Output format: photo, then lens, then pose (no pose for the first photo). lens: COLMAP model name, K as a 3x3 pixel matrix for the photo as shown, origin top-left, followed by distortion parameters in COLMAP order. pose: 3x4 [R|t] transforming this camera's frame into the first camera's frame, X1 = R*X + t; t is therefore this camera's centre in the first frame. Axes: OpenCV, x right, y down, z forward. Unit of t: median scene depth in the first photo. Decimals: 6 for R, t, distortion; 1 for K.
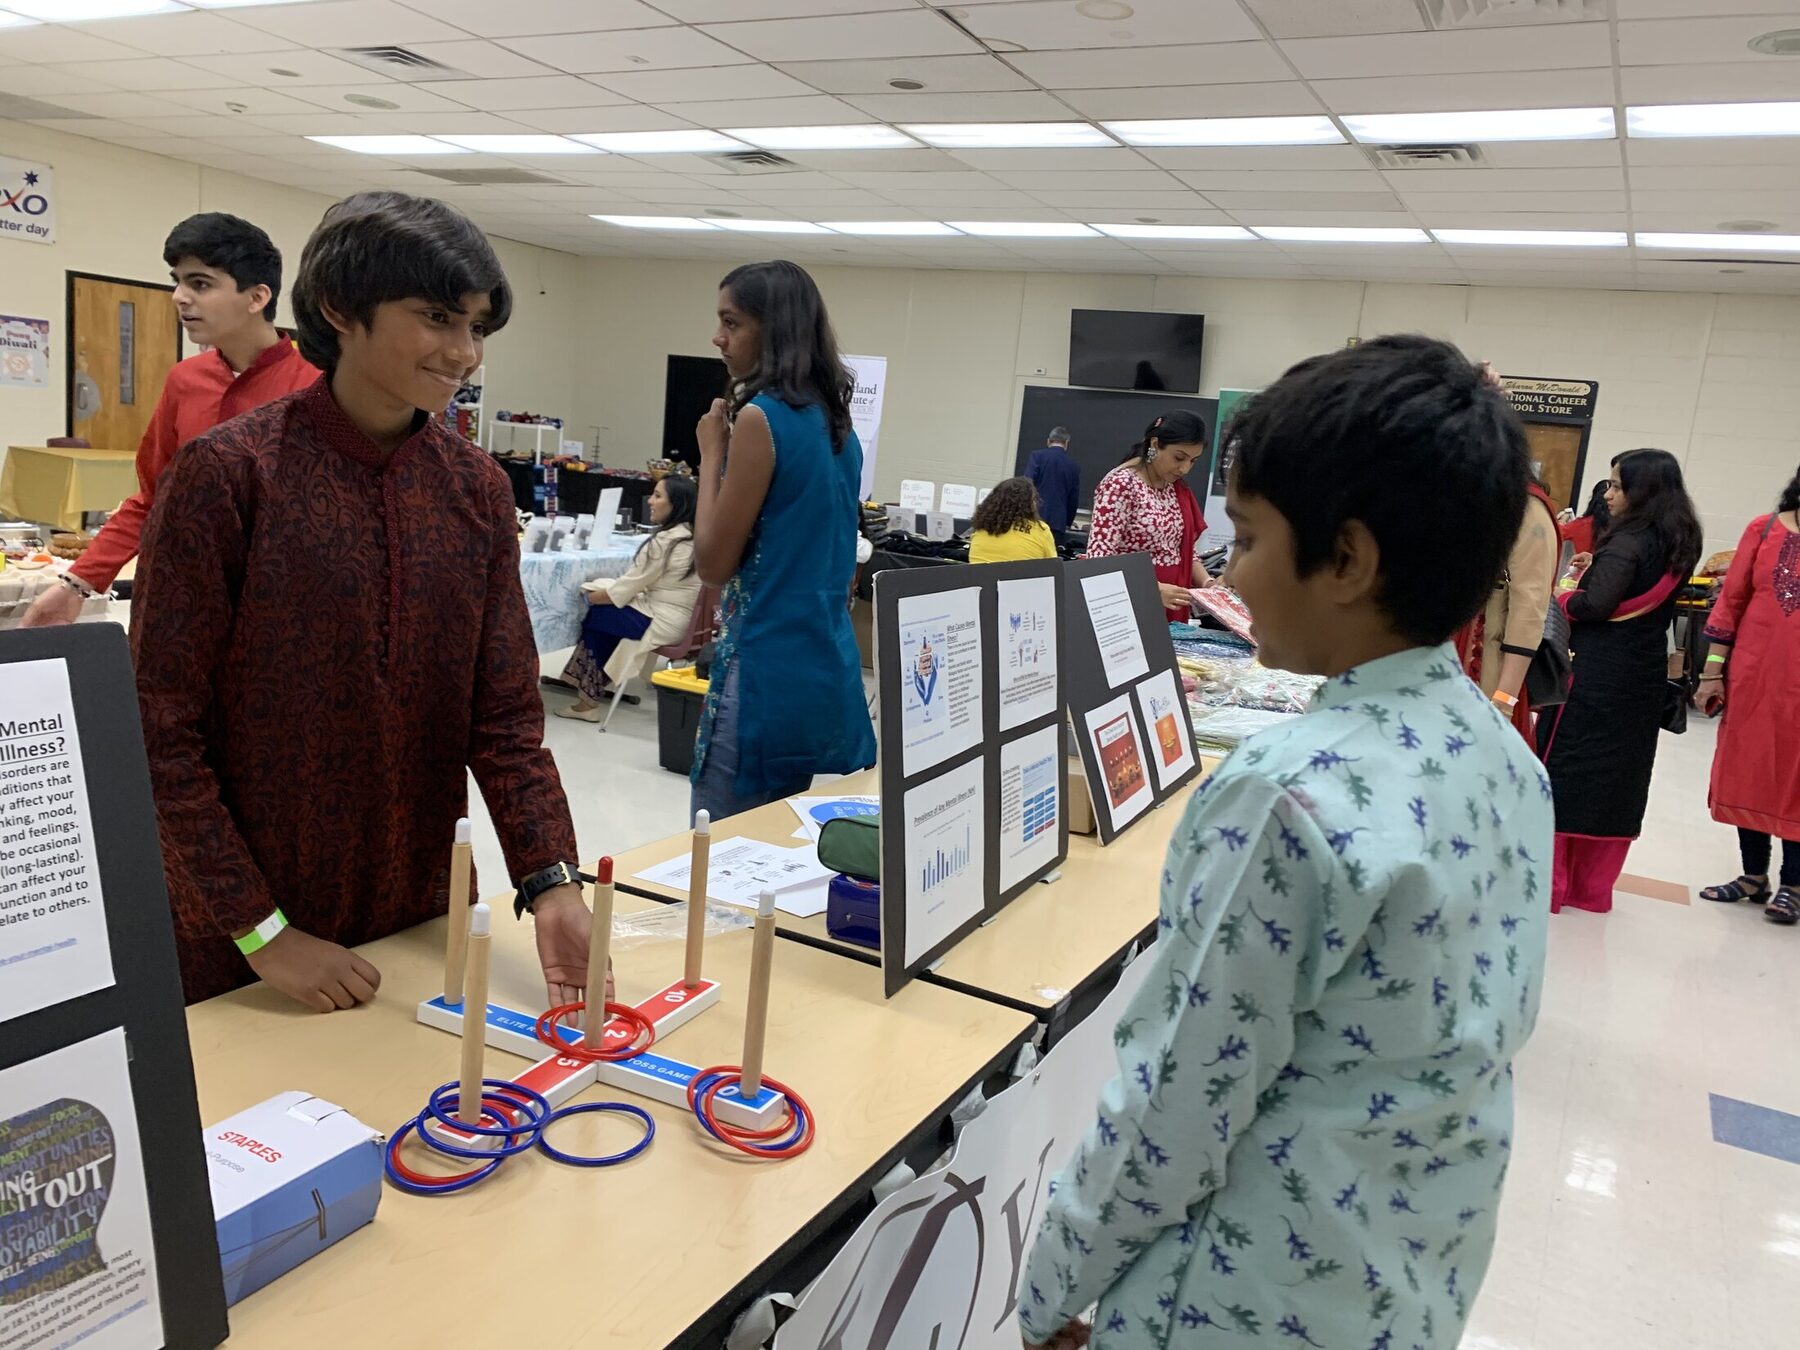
lens RADIAL K [[1354.0, 0, 885.2], [0, 1354.0, 681.3], [0, 0, 1]] dist [0.075695, -0.092691]
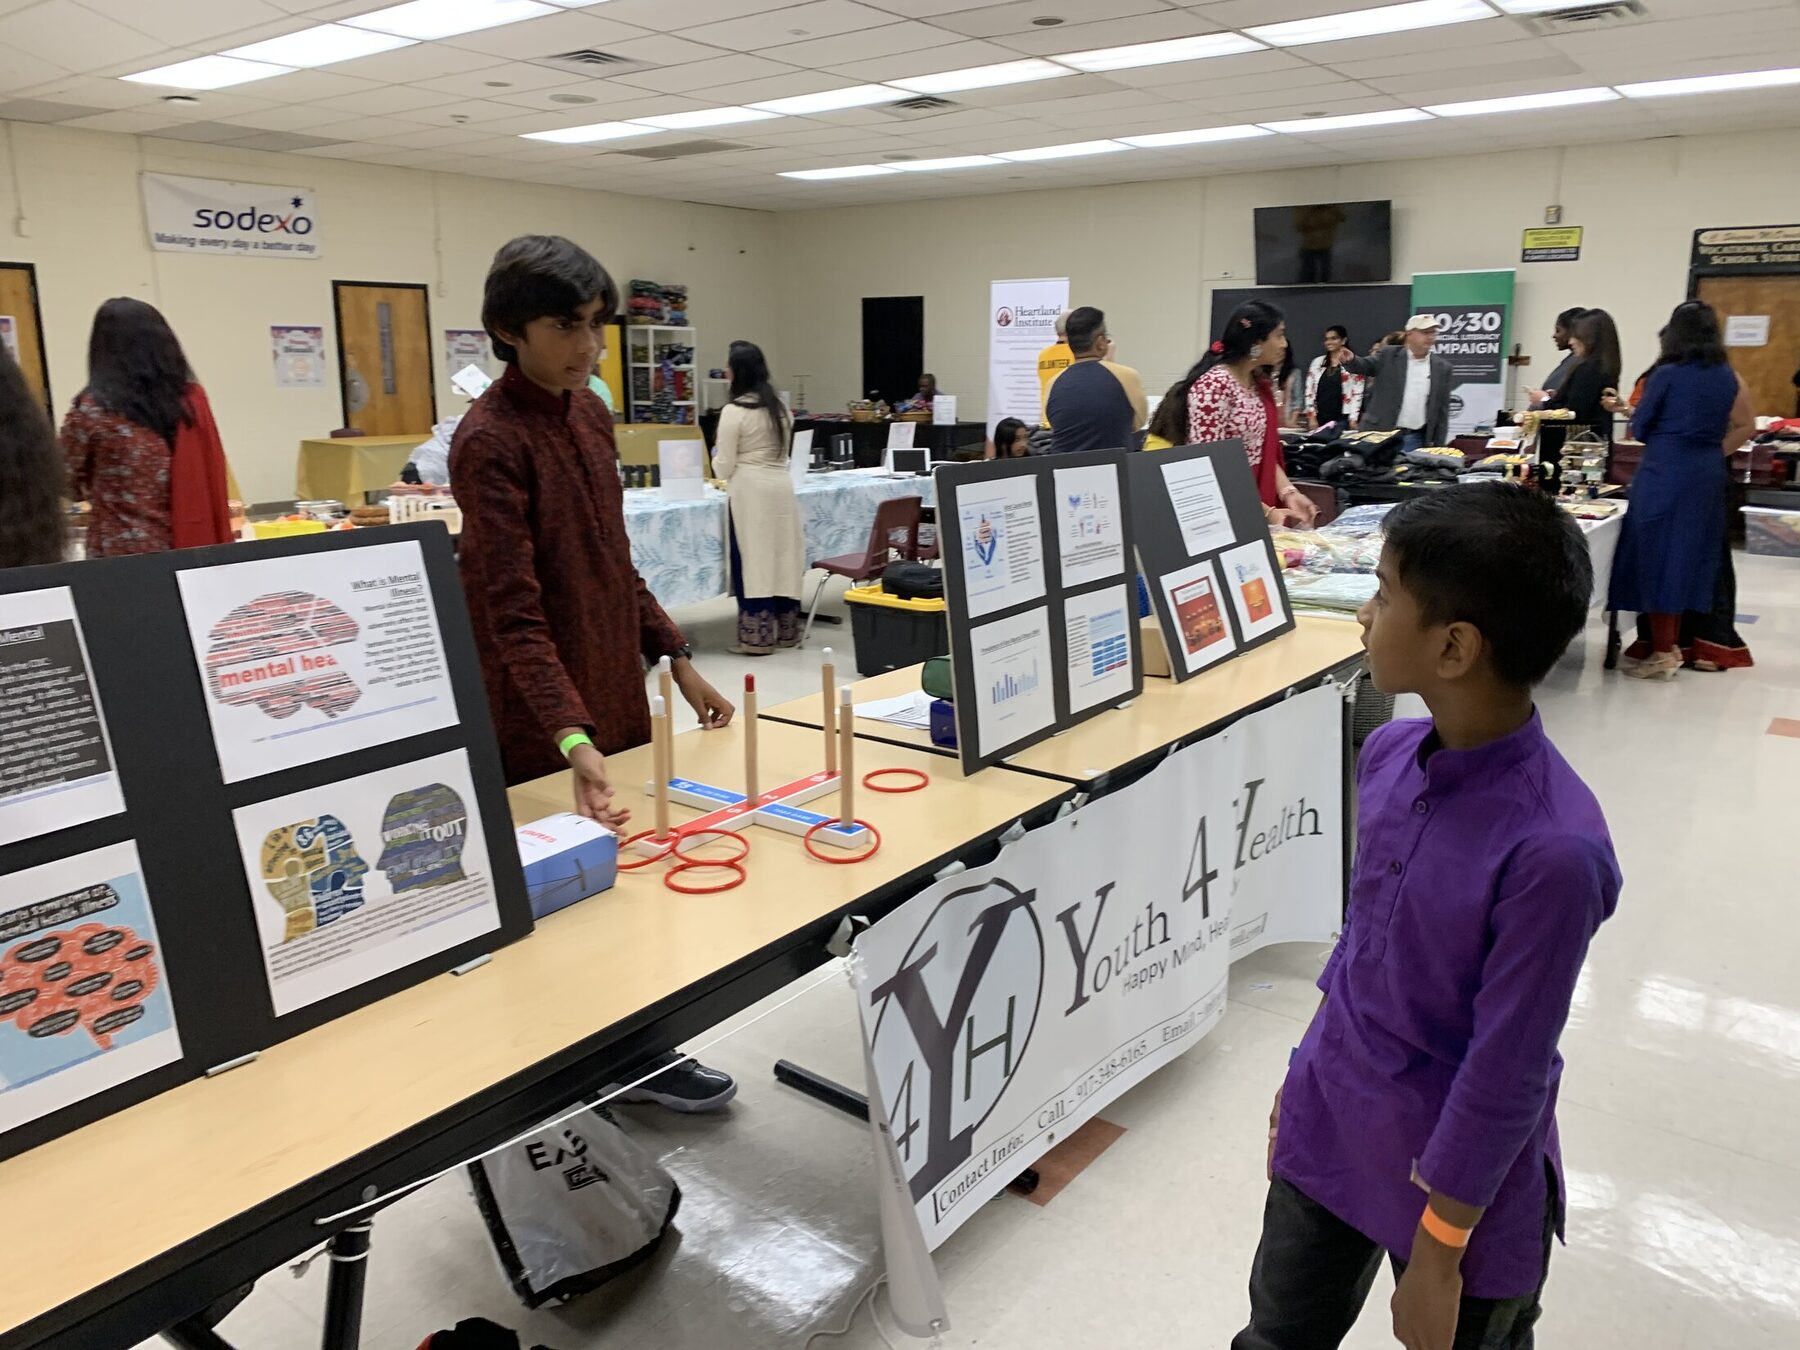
lens RADIAL K [[1322.7, 0, 889.9], [0, 1322.7, 672.8], [0, 0, 1]] dist [0.056160, -0.049138]
pose [[0.985476, -0.059775, -0.158945, 0.087744], [0.067565, 0.996741, 0.044063, 0.038174], [0.155793, -0.054162, 0.986304, -0.199301]]
